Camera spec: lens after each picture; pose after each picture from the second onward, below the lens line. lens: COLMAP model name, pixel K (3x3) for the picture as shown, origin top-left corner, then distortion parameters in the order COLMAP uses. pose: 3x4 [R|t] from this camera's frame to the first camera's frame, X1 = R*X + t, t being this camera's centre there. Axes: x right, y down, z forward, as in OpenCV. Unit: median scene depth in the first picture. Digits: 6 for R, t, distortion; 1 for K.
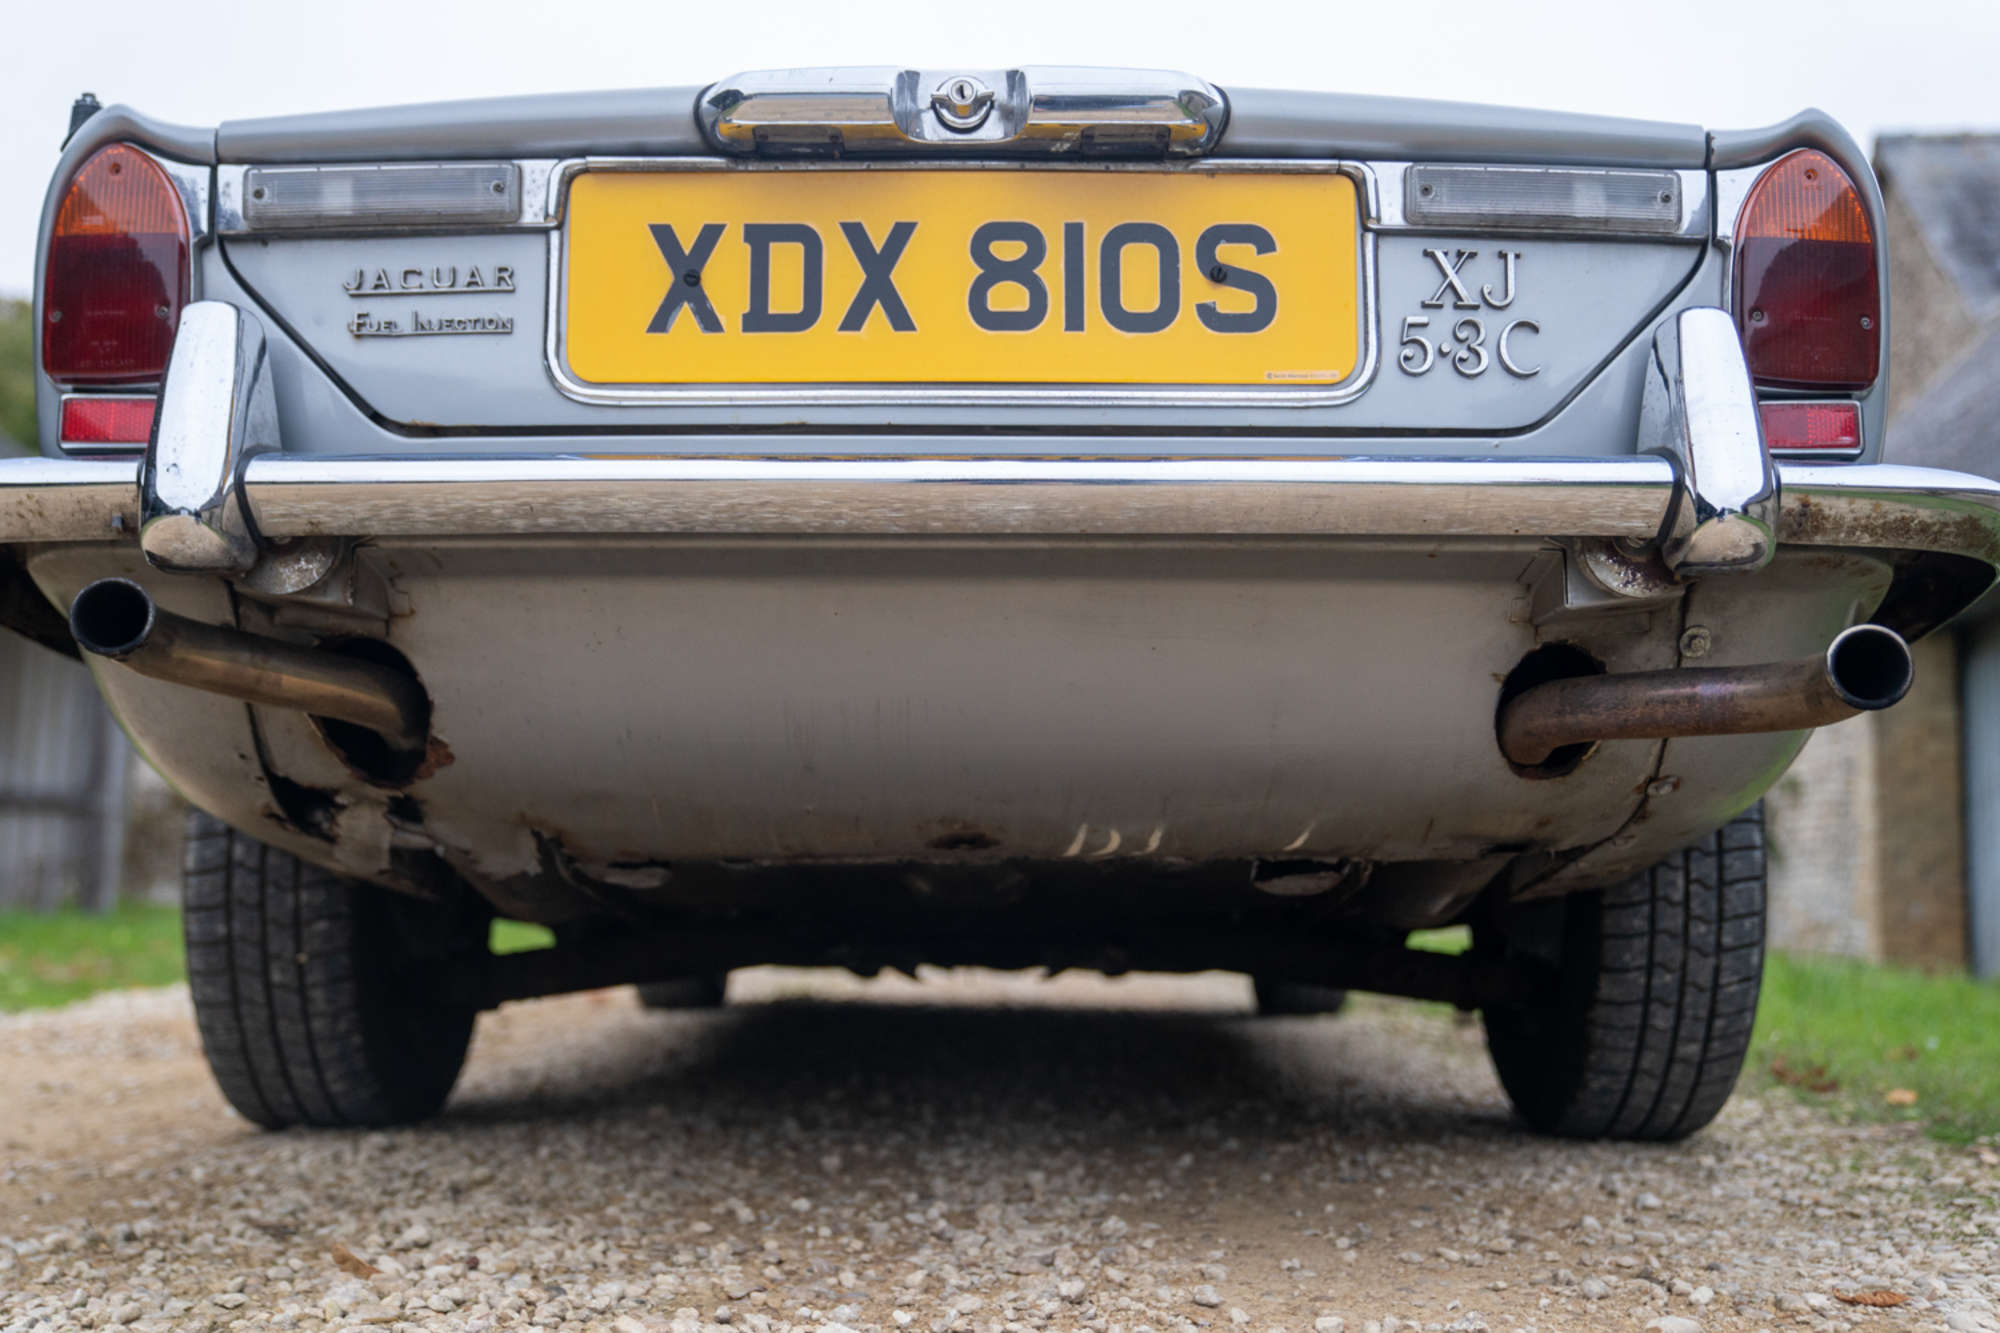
lens RADIAL K [[2235.7, 0, 1003.2], [0, 2235.7, 658.2], [0, 0, 1]] dist [0.053805, 0.000000]
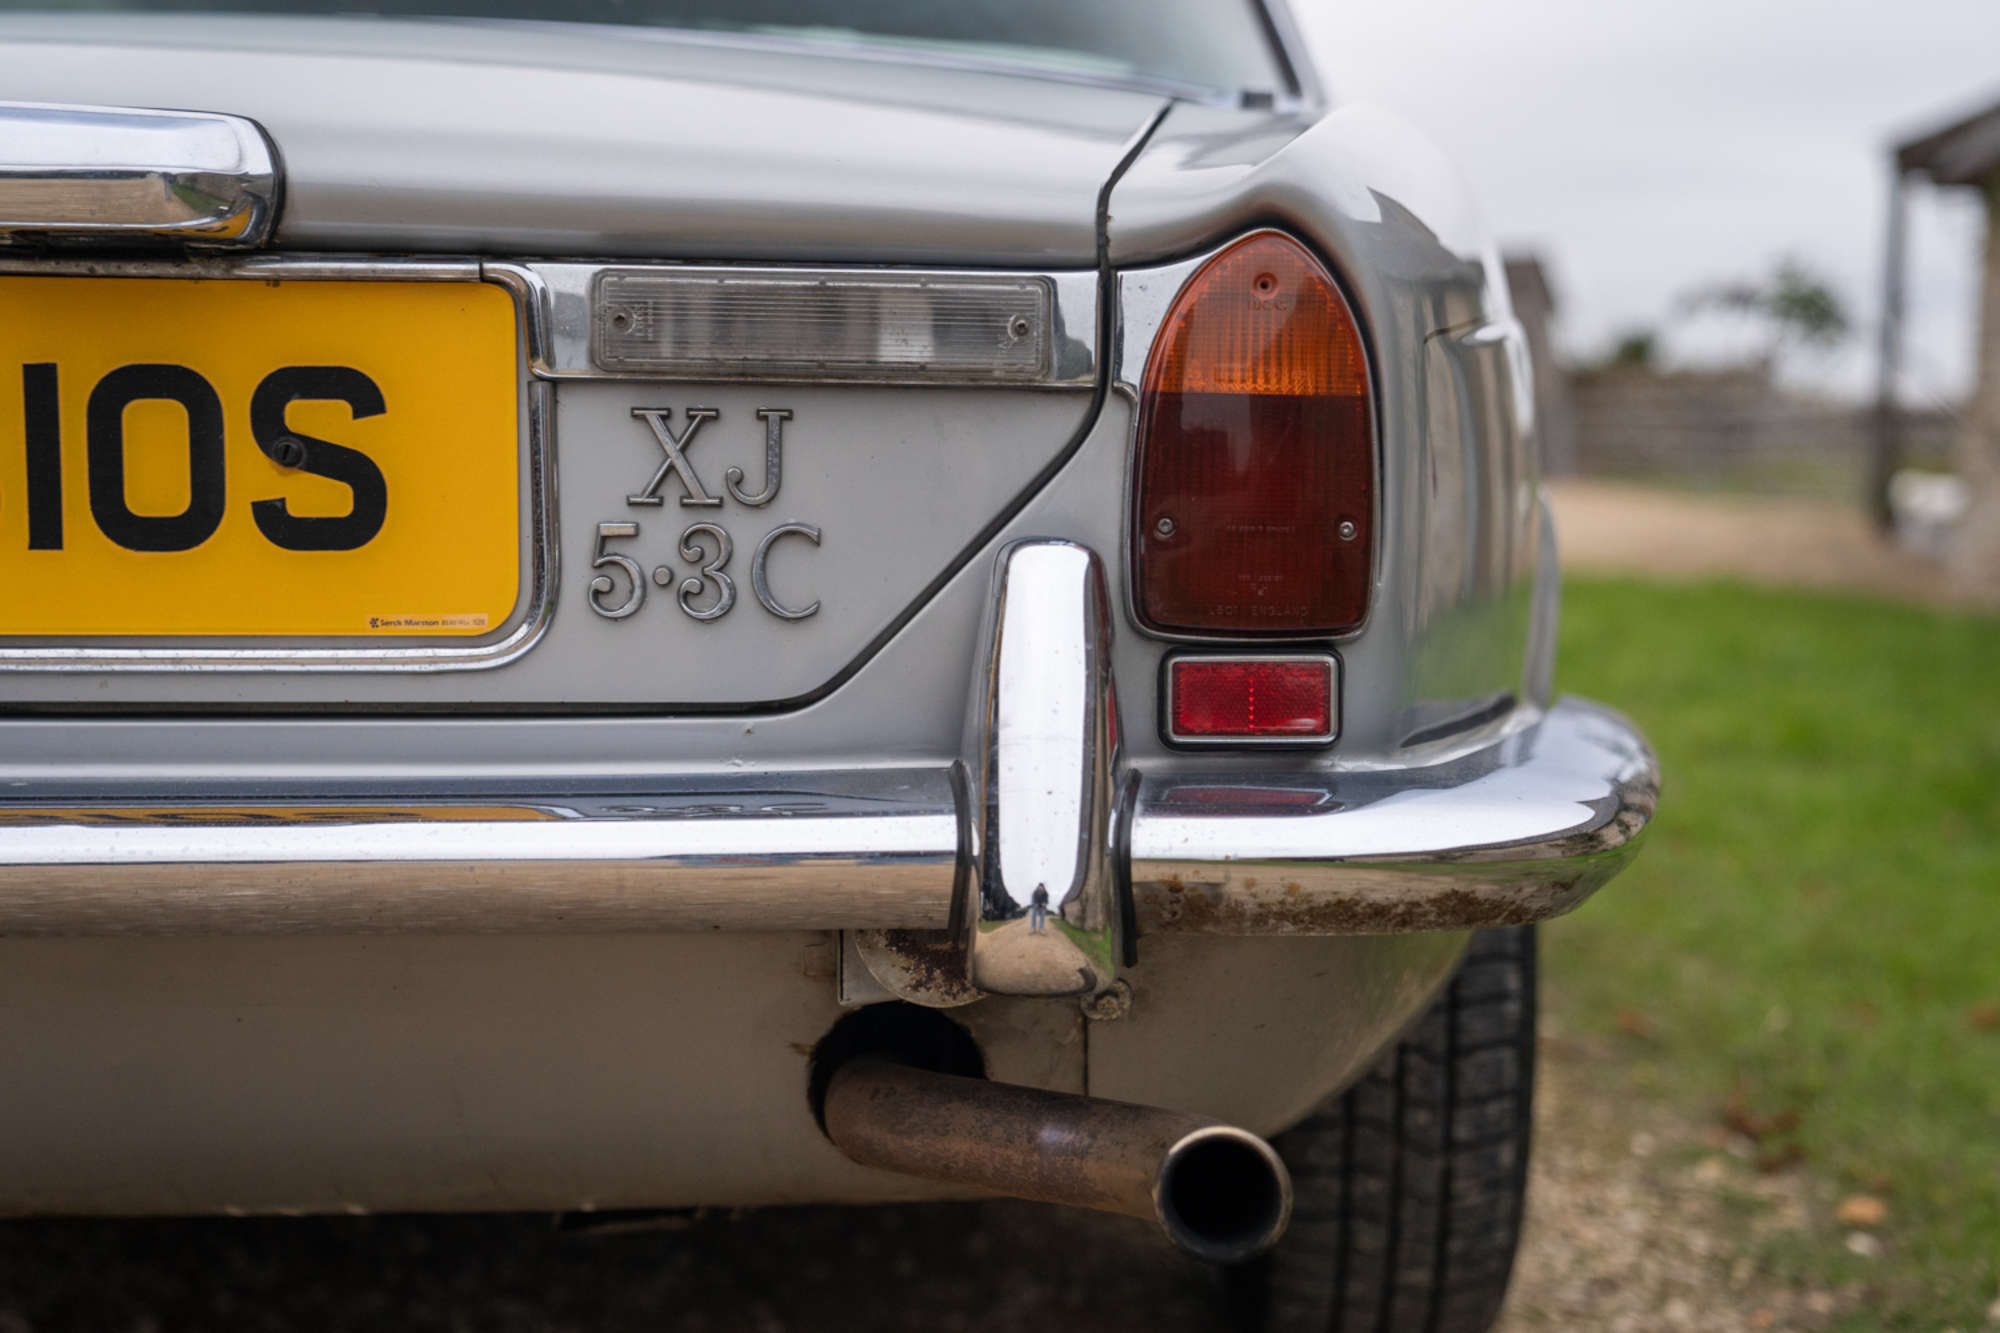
lens RADIAL K [[3138.8, 0, 1008.4], [0, 3138.8, 664.0], [0, 0, 1]] dist [0.223900, 0.000000]
pose [[0.999607, 0.000065, -0.028024, 0.312775], [0.005114, 0.982778, 0.184720, -0.270863], [0.027553, -0.184791, 0.982392, 0.146939]]
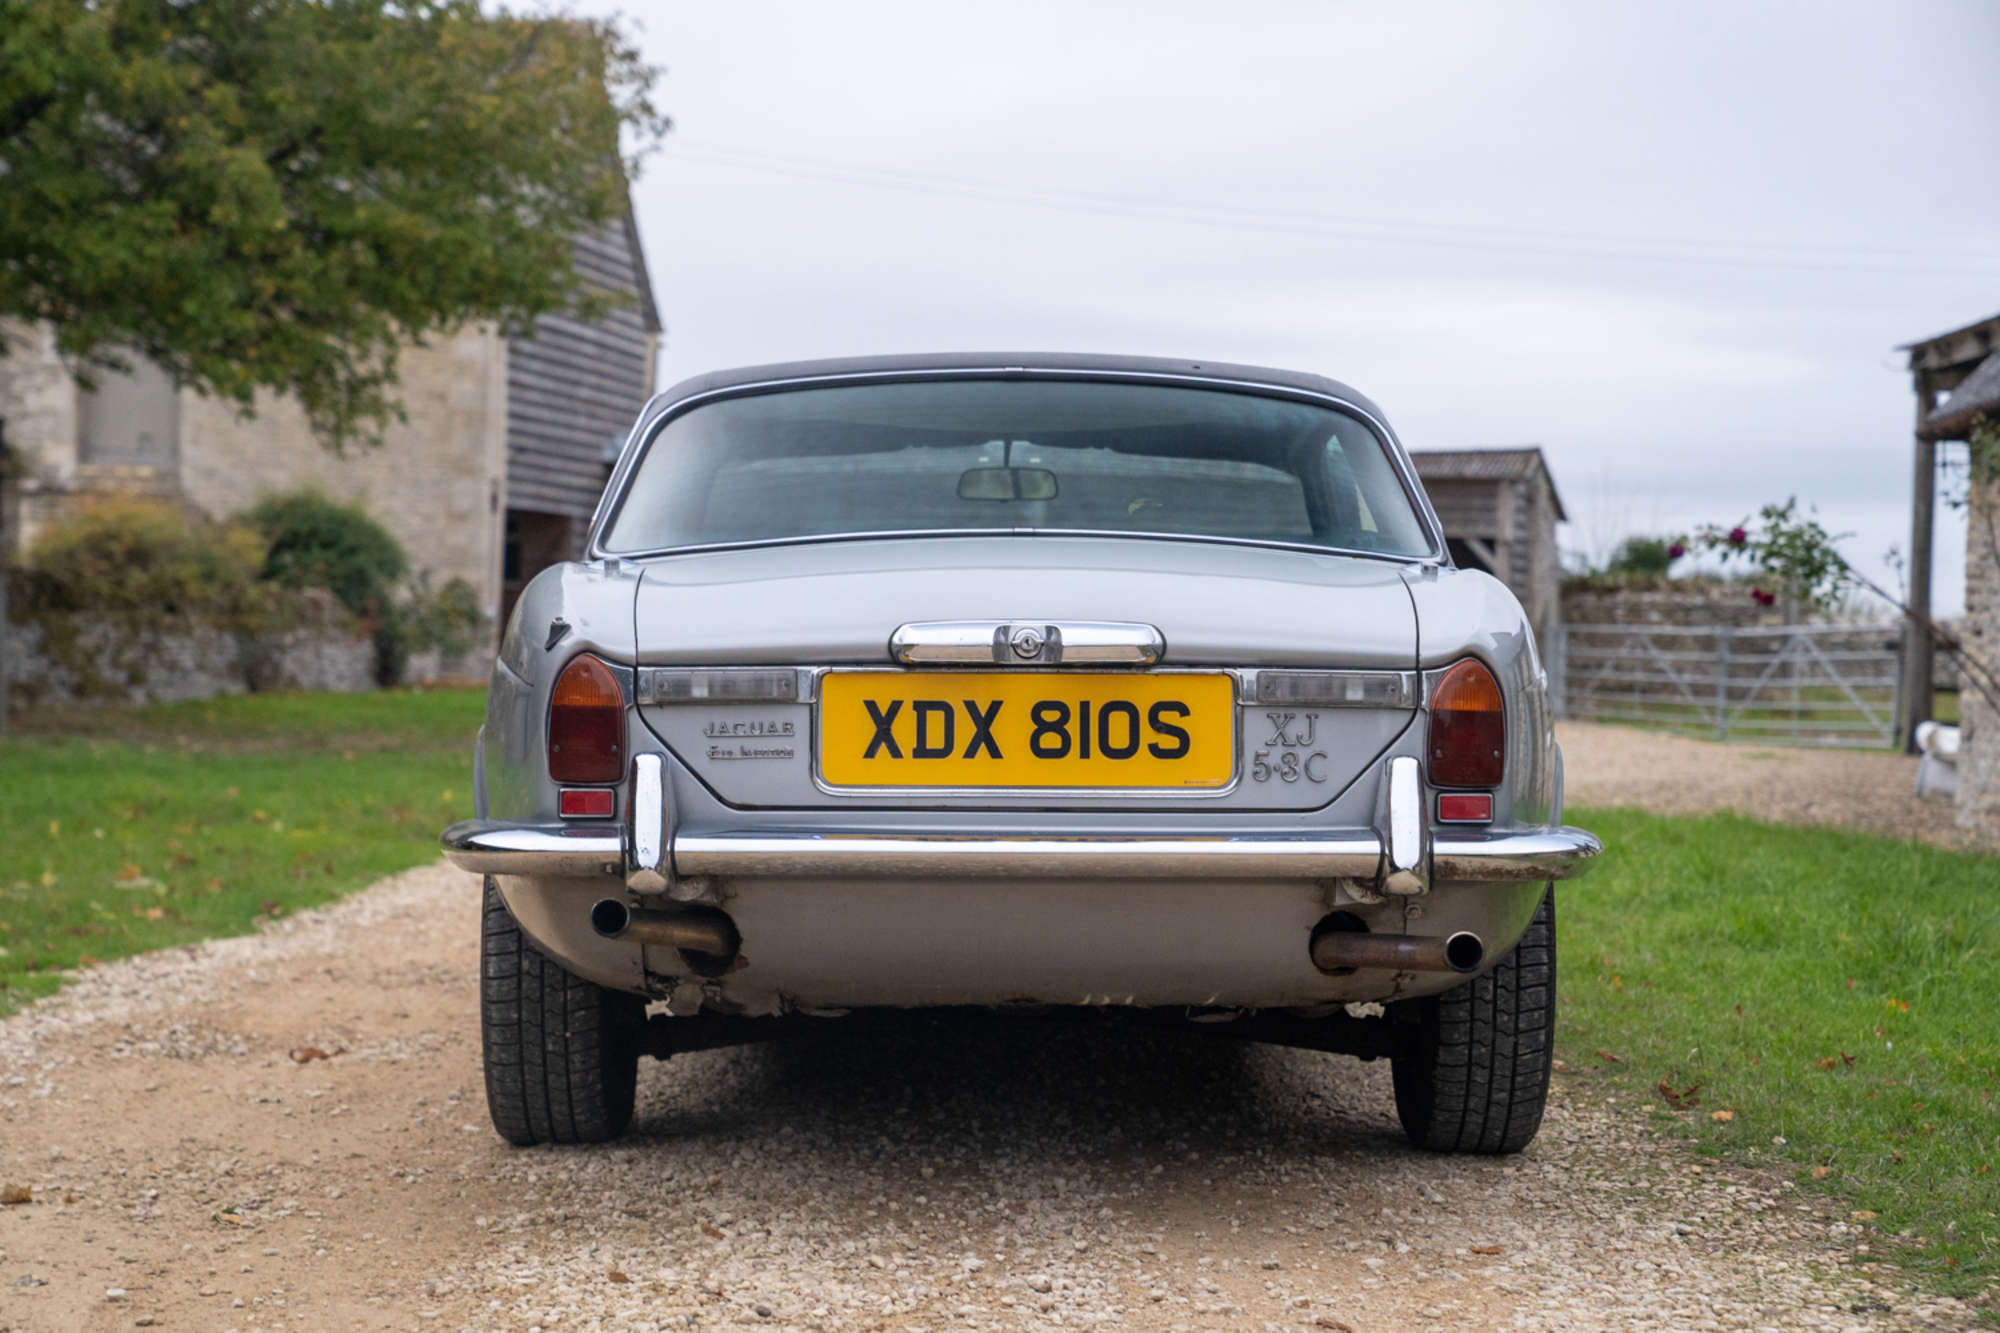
lens RADIAL K [[4036.5, 0, 990.9], [0, 4036.5, 671.5], [0, 0, 1]] dist [0.358315, 0.000000]
pose [[0.999984, 0.002289, 0.005257, -0.066863], [-0.002899, 0.992890, 0.119001, -0.626908], [-0.004947, -0.119014, 0.992880, -2.418734]]
